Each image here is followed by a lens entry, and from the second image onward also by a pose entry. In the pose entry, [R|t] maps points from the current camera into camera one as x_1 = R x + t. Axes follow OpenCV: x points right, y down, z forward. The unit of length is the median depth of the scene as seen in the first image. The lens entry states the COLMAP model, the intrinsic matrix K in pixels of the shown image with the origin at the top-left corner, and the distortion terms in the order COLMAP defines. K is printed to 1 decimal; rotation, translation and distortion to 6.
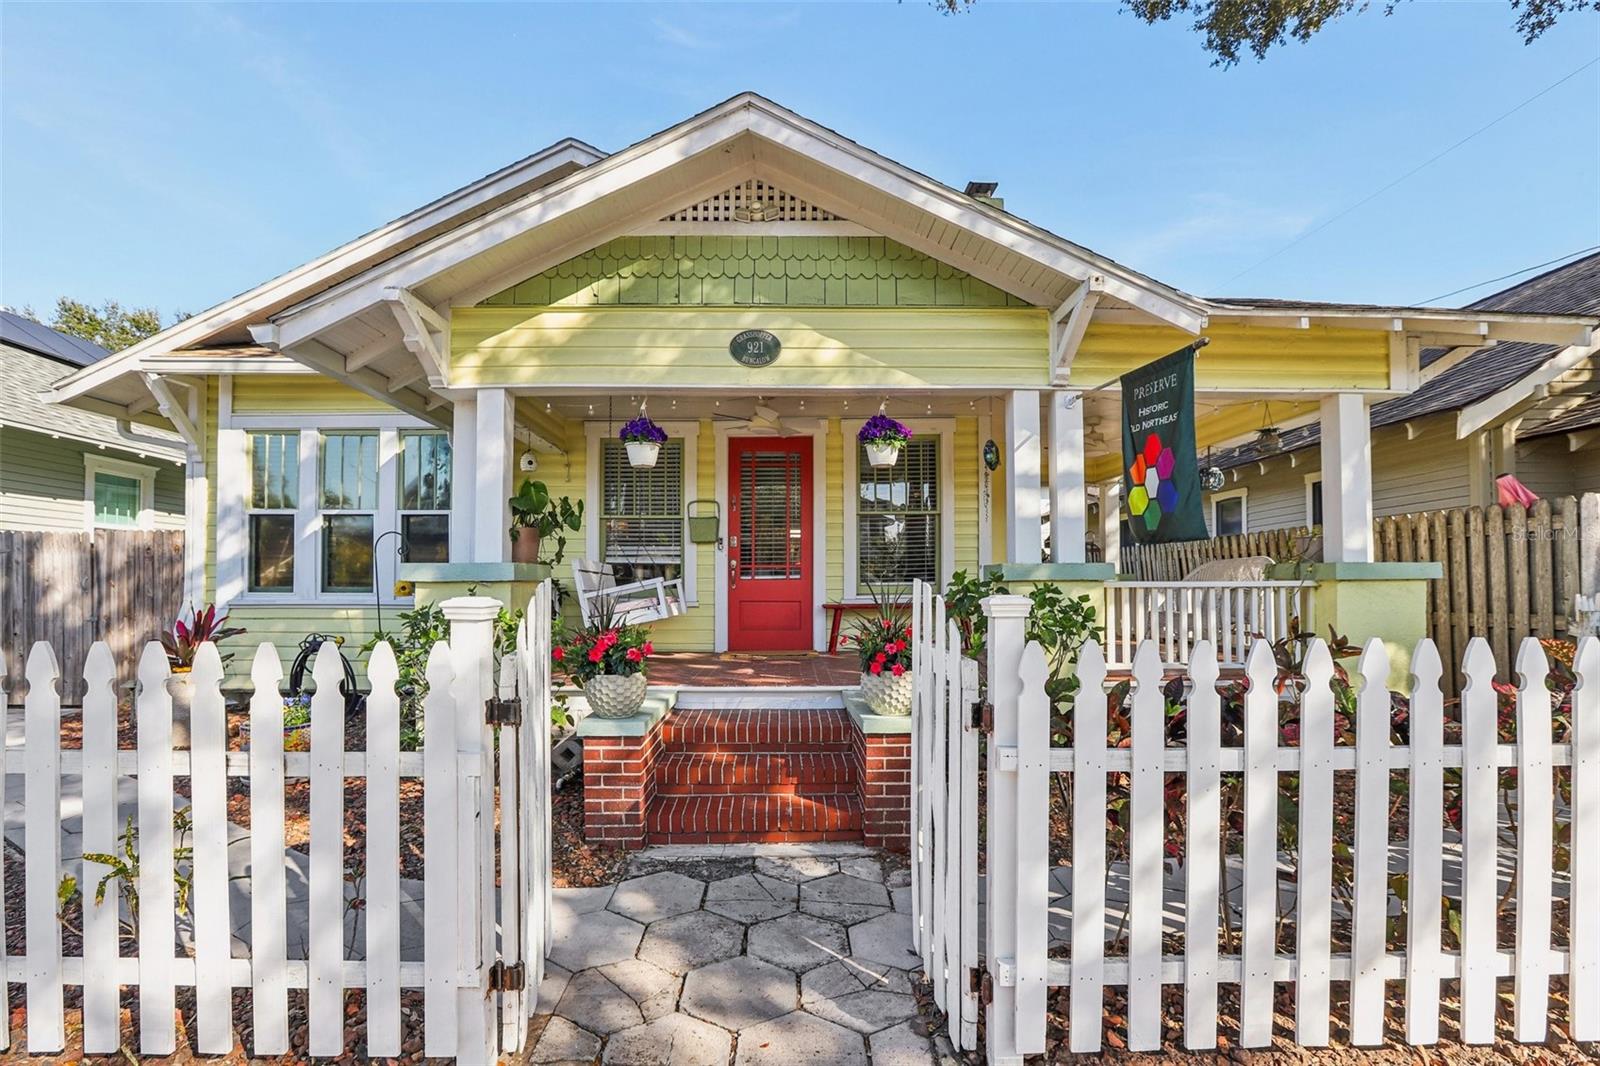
lens RADIAL K [[718.1, 0, 809.9], [0, 718.1, 541.7], [0, 0, 1]] dist [0.029659, 0.000305]
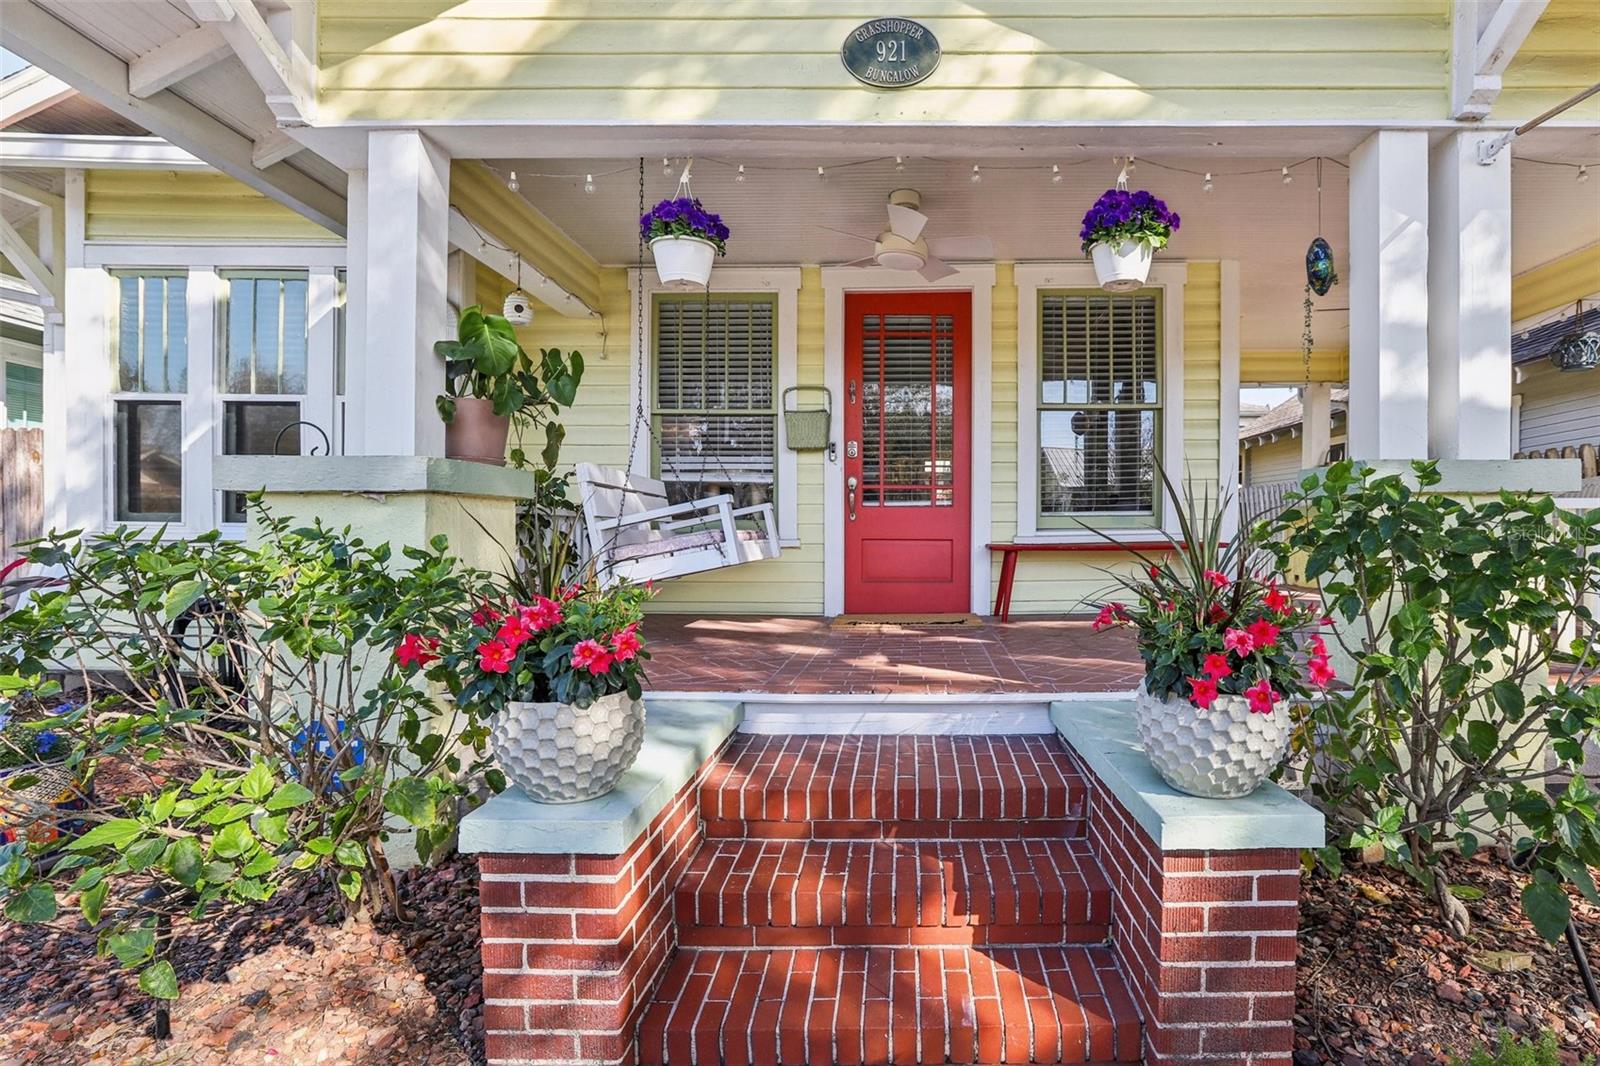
lens RADIAL K [[720.9, 0, 906.8], [0, 720.9, 507.8], [0, 0, 1]] dist [-0.009305, 0.005420]
pose [[0.999236, 0.002392, -0.039021, -0.040389], [-0.001265, 0.999582, 0.028885, 0.047579], [0.039074, -0.028814, 0.998821, 0.456918]]
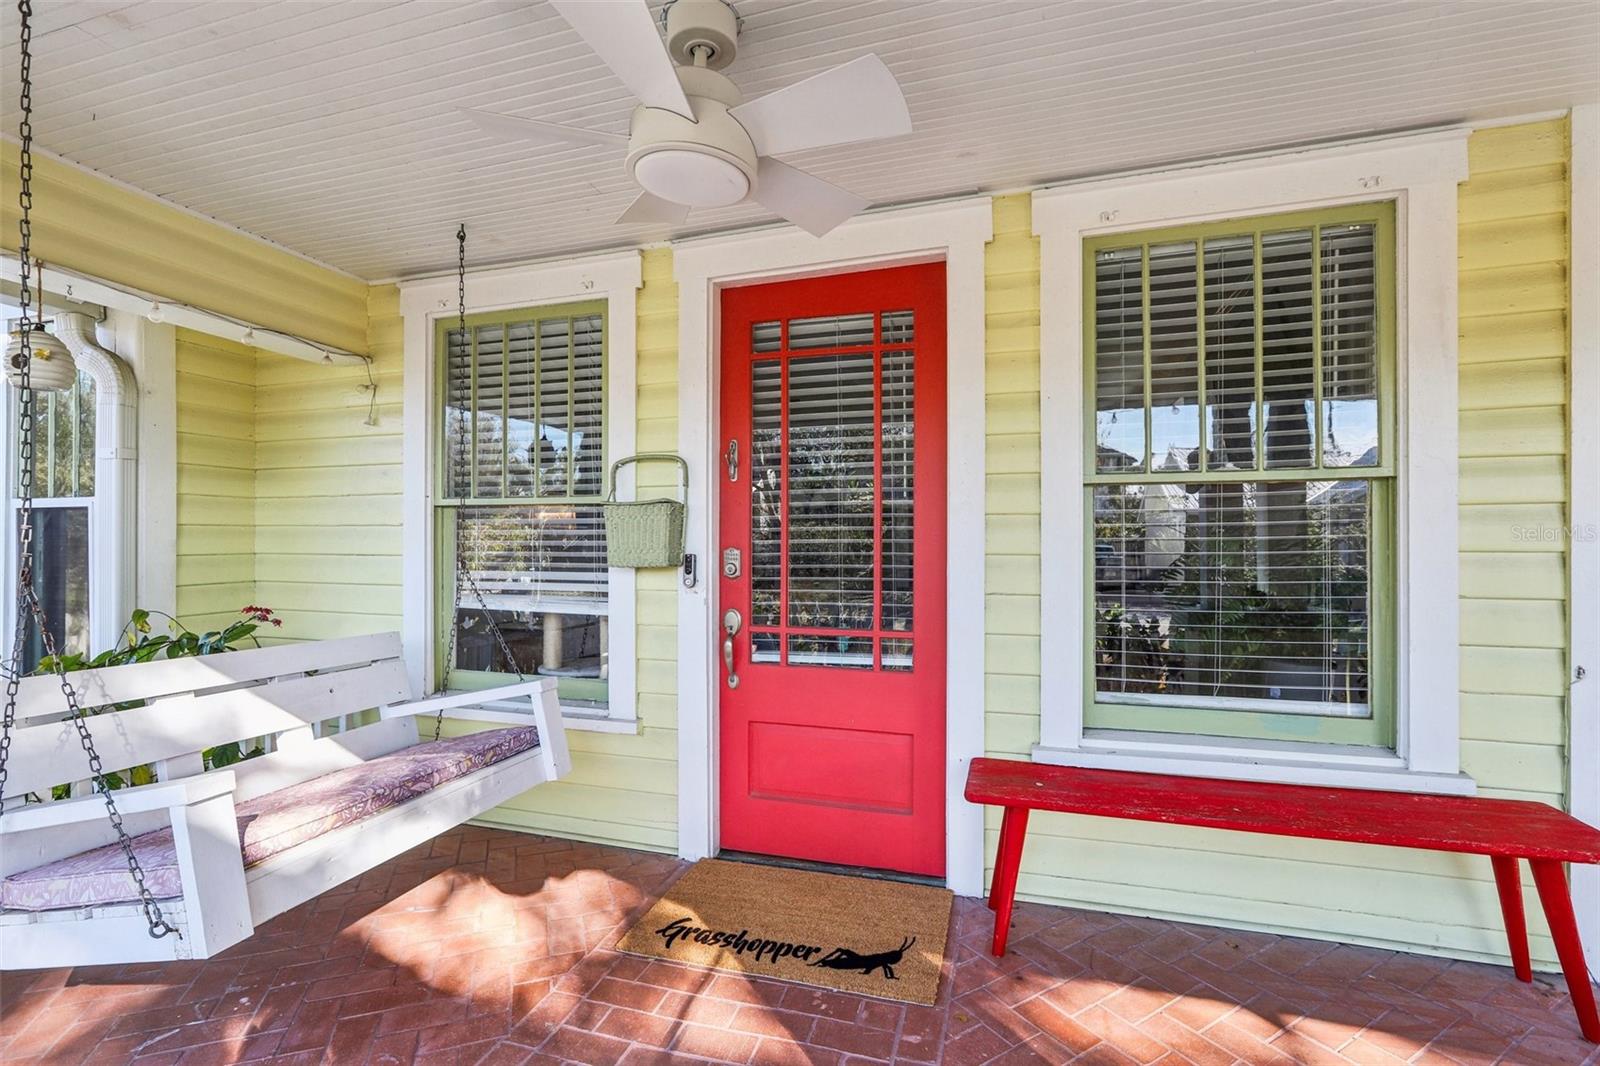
lens RADIAL K [[720.9, 0, 771.4], [0, 720.9, 525.0], [0, 0, 1]] dist [-0.009305, 0.005420]
pose [[0.938155, -0.000761, -0.346216, 0.062781], [0.010020, 0.999638, 0.024954, -0.040386], [0.346072, -0.026880, 0.937823, 0.899123]]
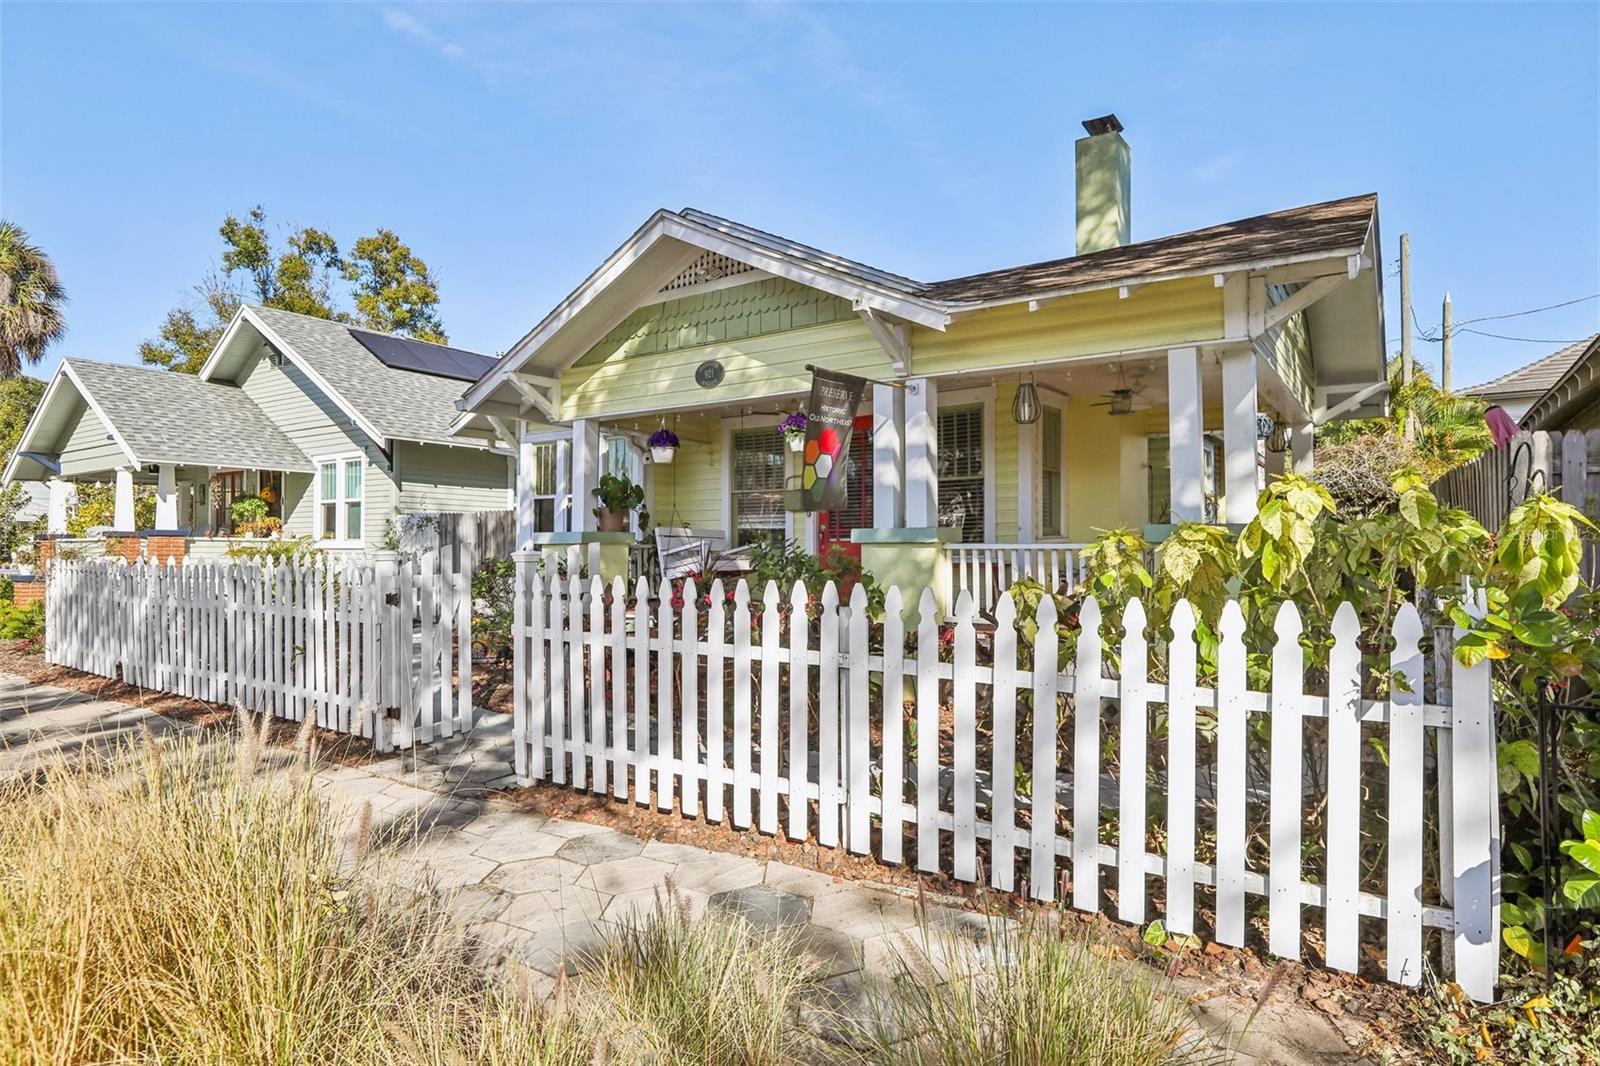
lens RADIAL K [[877.4, 0, 812.7], [0, 877.4, 539.2], [0, 0, 1]] dist [0.106813, 0.000491]
pose [[0.809036, 0.001789, -0.587756, 1.022453], [0.022074, 0.999197, 0.033426, 0.001202], [0.587344, -0.040017, 0.808348, -0.265393]]
